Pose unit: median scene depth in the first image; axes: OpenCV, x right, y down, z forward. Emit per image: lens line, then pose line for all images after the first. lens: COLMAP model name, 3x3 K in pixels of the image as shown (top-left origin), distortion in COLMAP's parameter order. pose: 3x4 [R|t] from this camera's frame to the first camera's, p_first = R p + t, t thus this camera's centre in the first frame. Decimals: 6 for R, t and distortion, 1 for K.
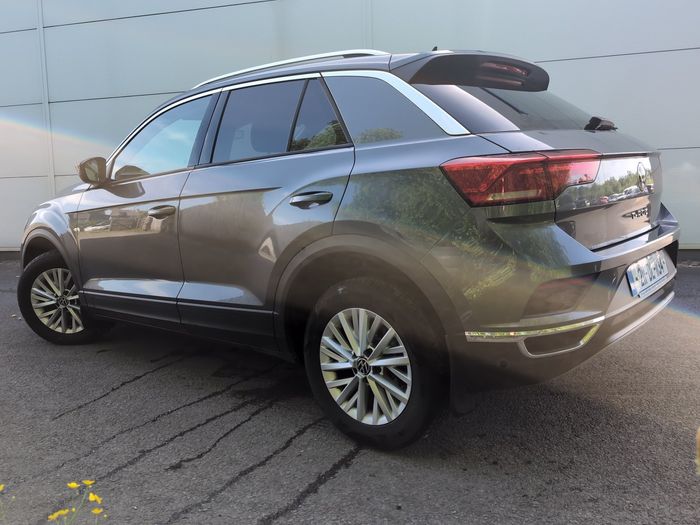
lens RADIAL K [[570.4, 0, 350.1], [0, 570.4, 263.1], [0, 0, 1]] dist [0.006946, -0.003361]
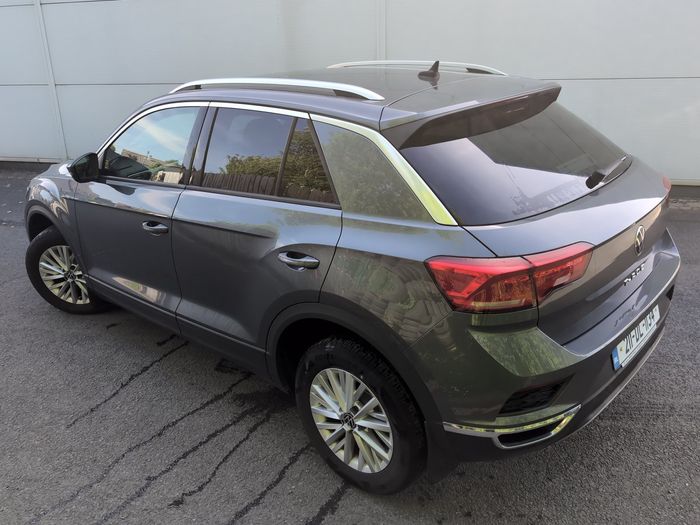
lens RADIAL K [[570.4, 0, 350.1], [0, 570.4, 260.4], [0, 0, 1]] dist [0.006946, -0.003361]
pose [[0.999513, 0.012771, -0.028462, 0.047778], [-0.006230, 0.975699, 0.219025, -0.320814], [0.030568, -0.218741, 0.975304, 0.036038]]
